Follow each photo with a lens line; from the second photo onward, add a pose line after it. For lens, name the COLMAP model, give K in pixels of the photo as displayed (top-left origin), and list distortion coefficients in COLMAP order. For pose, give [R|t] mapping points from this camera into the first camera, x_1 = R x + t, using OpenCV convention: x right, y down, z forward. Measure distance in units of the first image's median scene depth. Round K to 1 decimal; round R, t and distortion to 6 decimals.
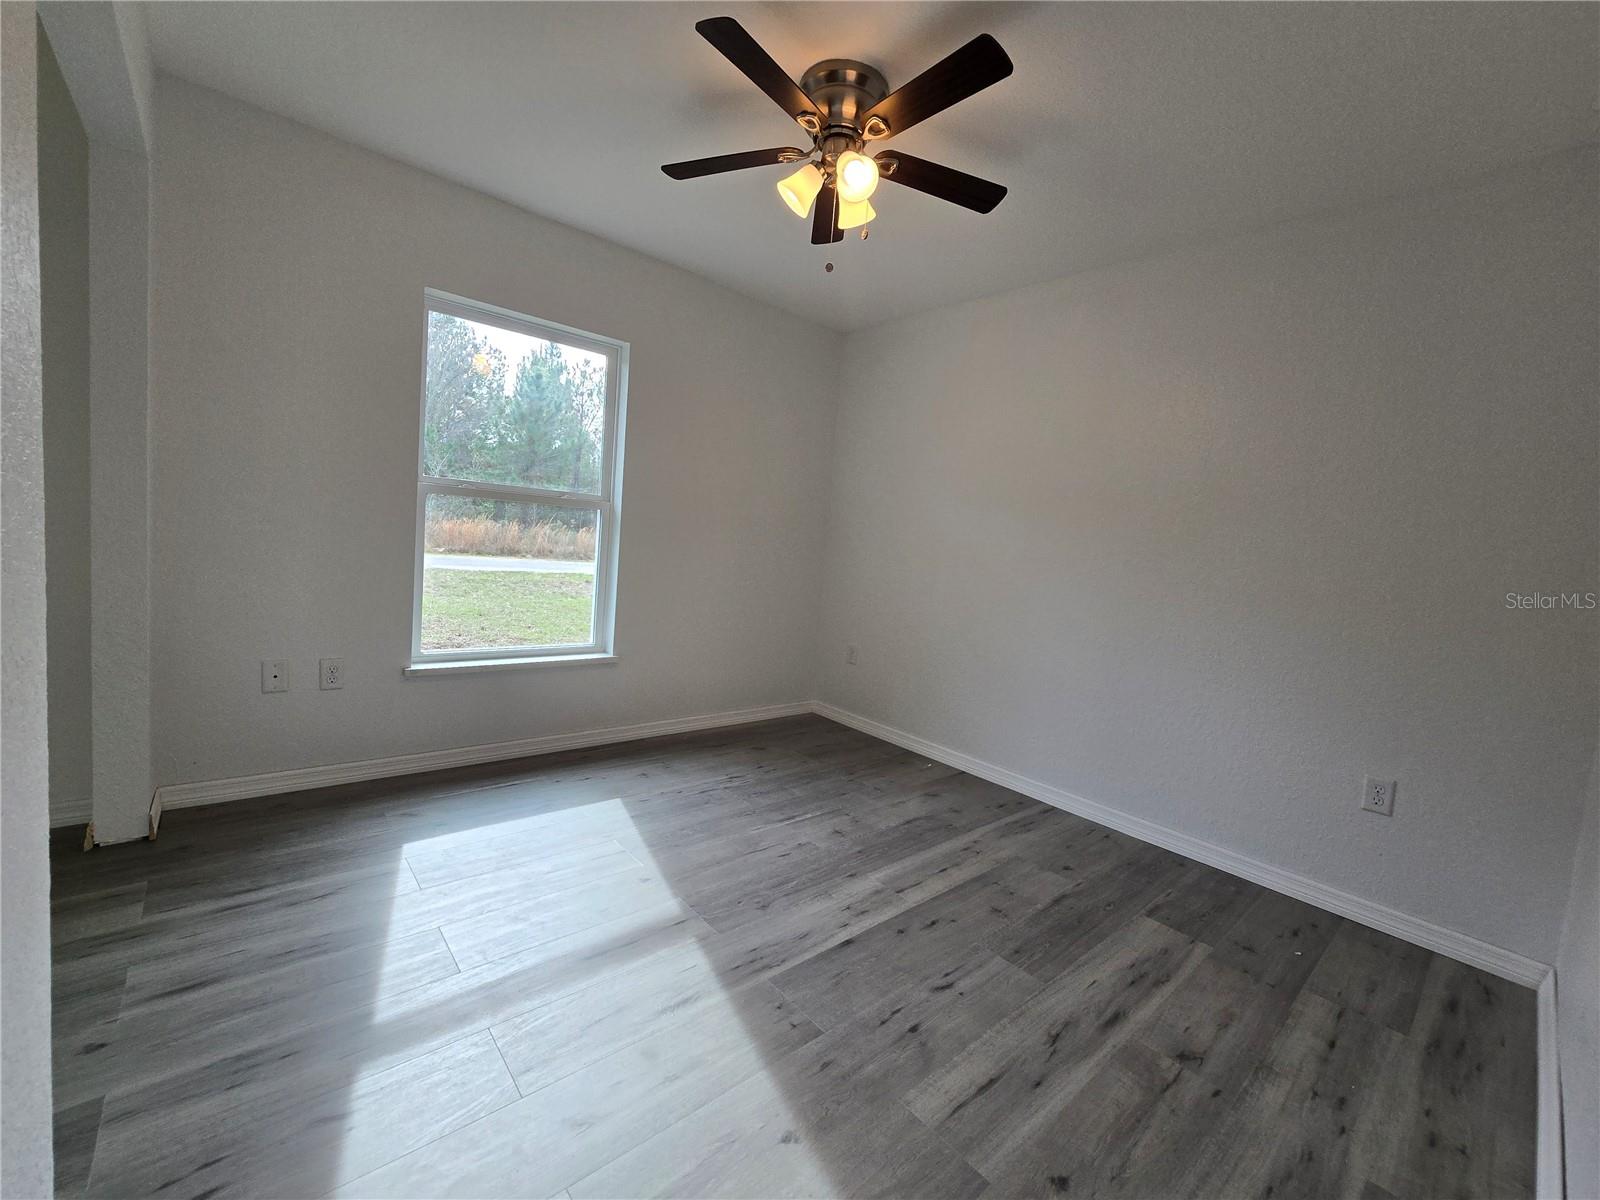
lens RADIAL K [[655.0, 0, 800.0], [0, 655.0, 600.0], [0, 0, 1]] dist [-0.003917, -0.000650]
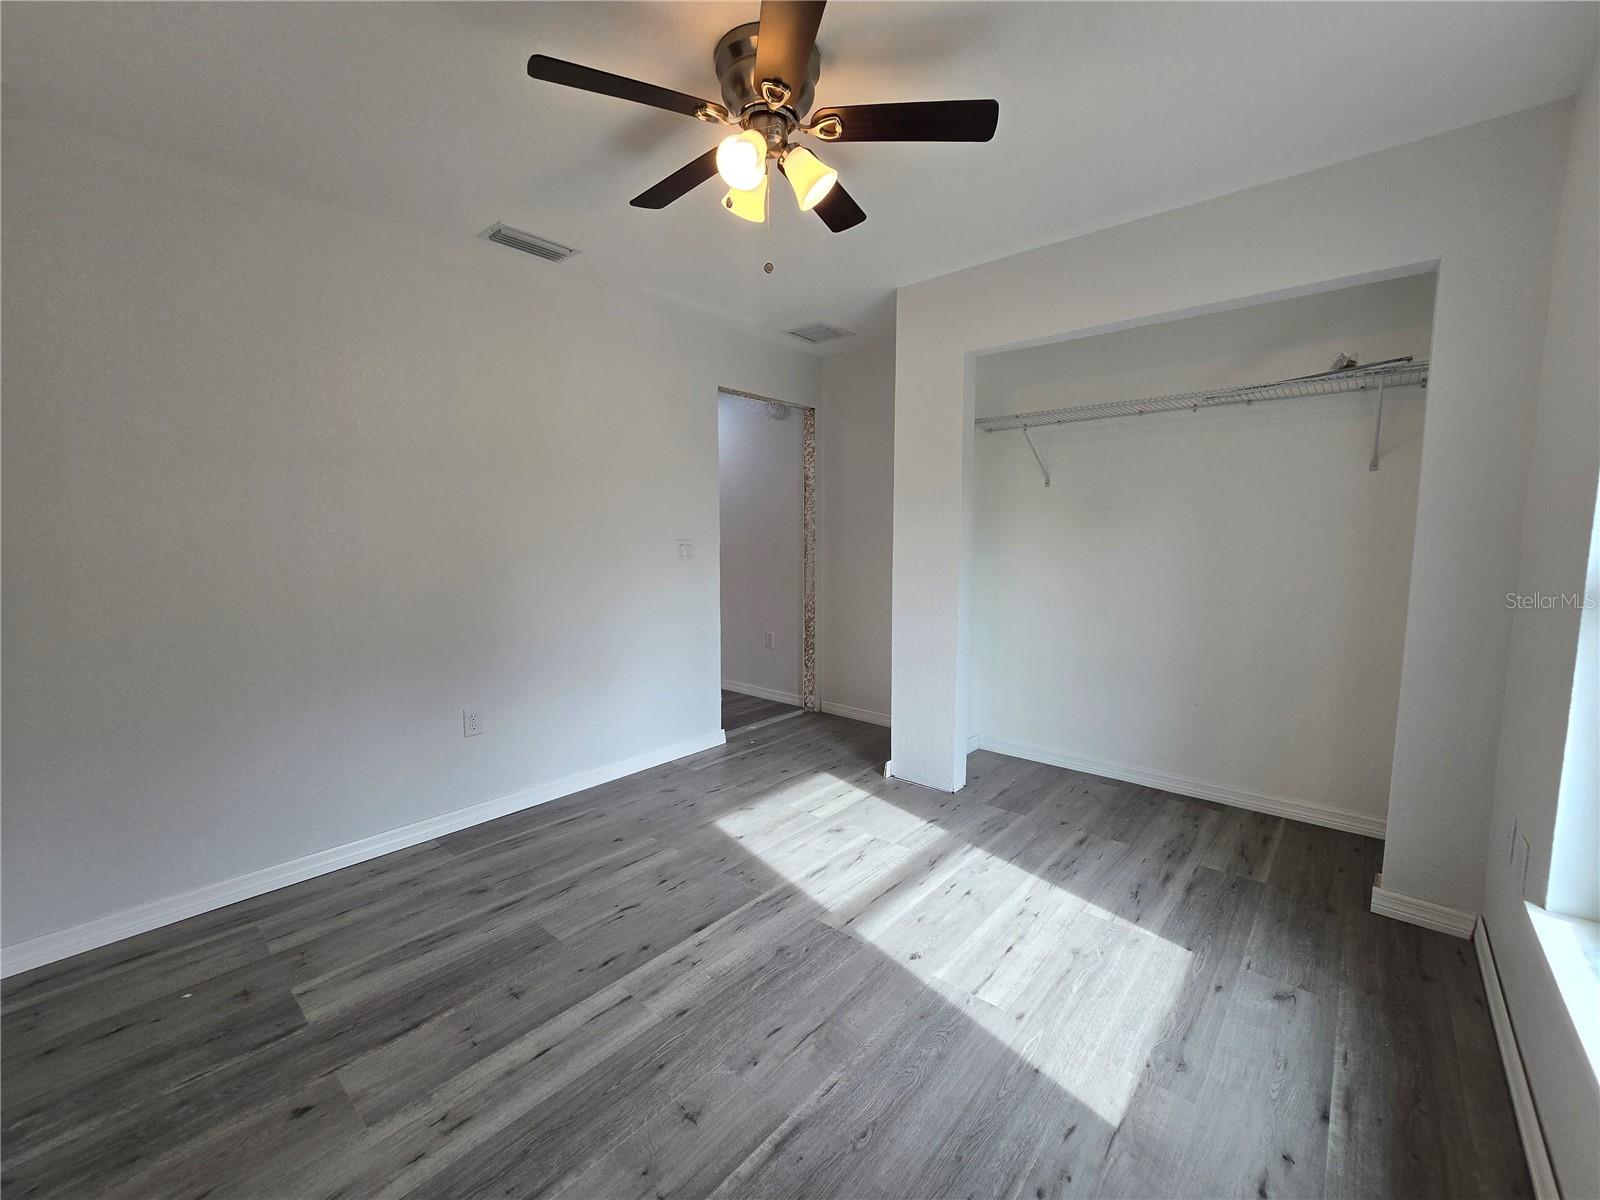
lens RADIAL K [[655.0, 0, 800.0], [0, 655.0, 600.0], [0, 0, 1]] dist [-0.003917, -0.000650]
pose [[-0.987184, -0.067897, -0.144425, 0.095250], [-0.094350, 0.978191, 0.185042, -0.231792], [0.128712, 0.196297, -0.972060, 1.843123]]
